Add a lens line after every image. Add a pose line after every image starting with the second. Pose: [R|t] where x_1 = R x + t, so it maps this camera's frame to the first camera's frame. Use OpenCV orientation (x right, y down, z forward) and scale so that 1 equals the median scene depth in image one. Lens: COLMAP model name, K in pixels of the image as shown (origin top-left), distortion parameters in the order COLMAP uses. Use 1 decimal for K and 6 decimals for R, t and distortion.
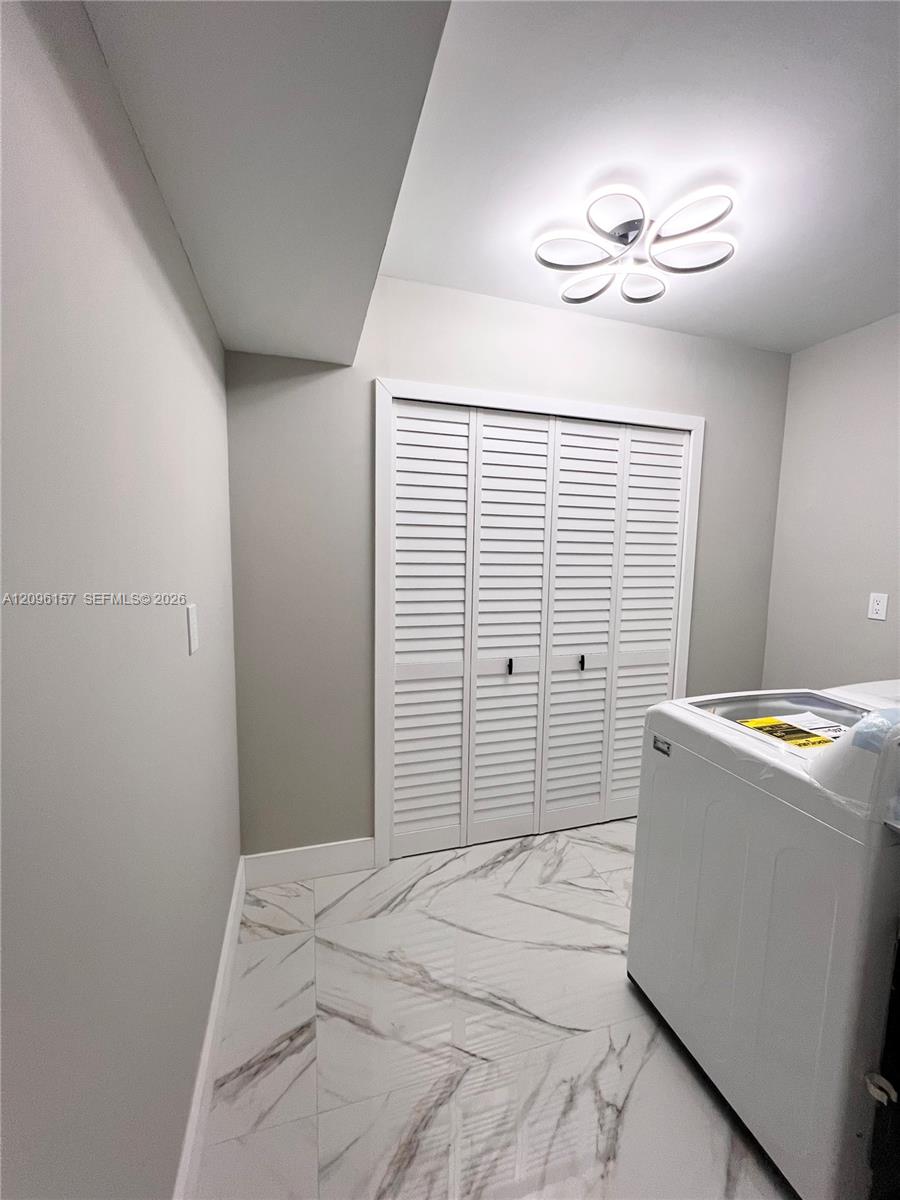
lens RADIAL K [[479.4, 0, 456.3], [0, 479.4, 601.1], [0, 0, 1]] dist [-0.001121, 0.000429]
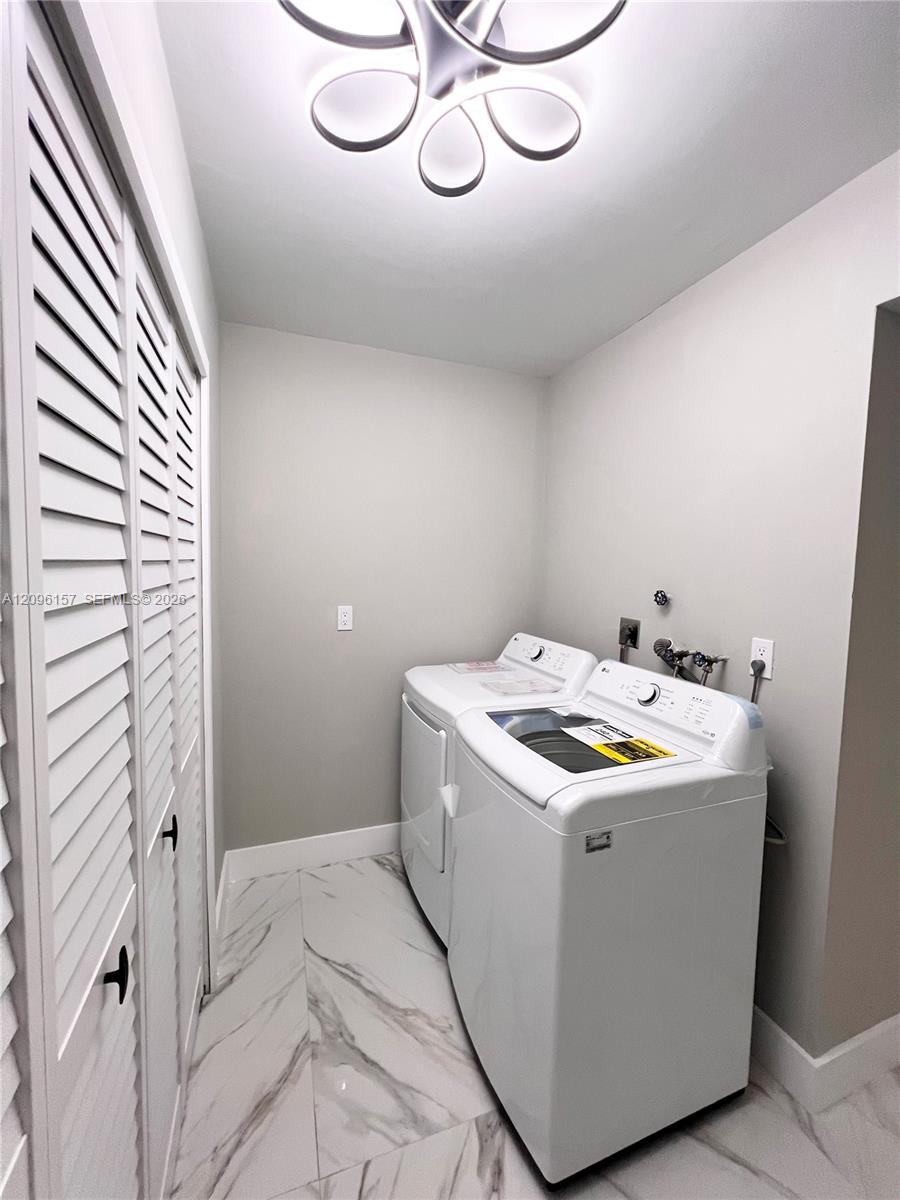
lens RADIAL K [[479.4, 0, 456.3], [0, 479.4, 601.1], [0, 0, 1]] dist [-0.001121, 0.000429]
pose [[-0.059658, -0.101849, 0.993009, -0.308891], [0.086001, 0.990558, 0.106764, -0.199281], [-0.994507, 0.091769, -0.050336, 1.367296]]
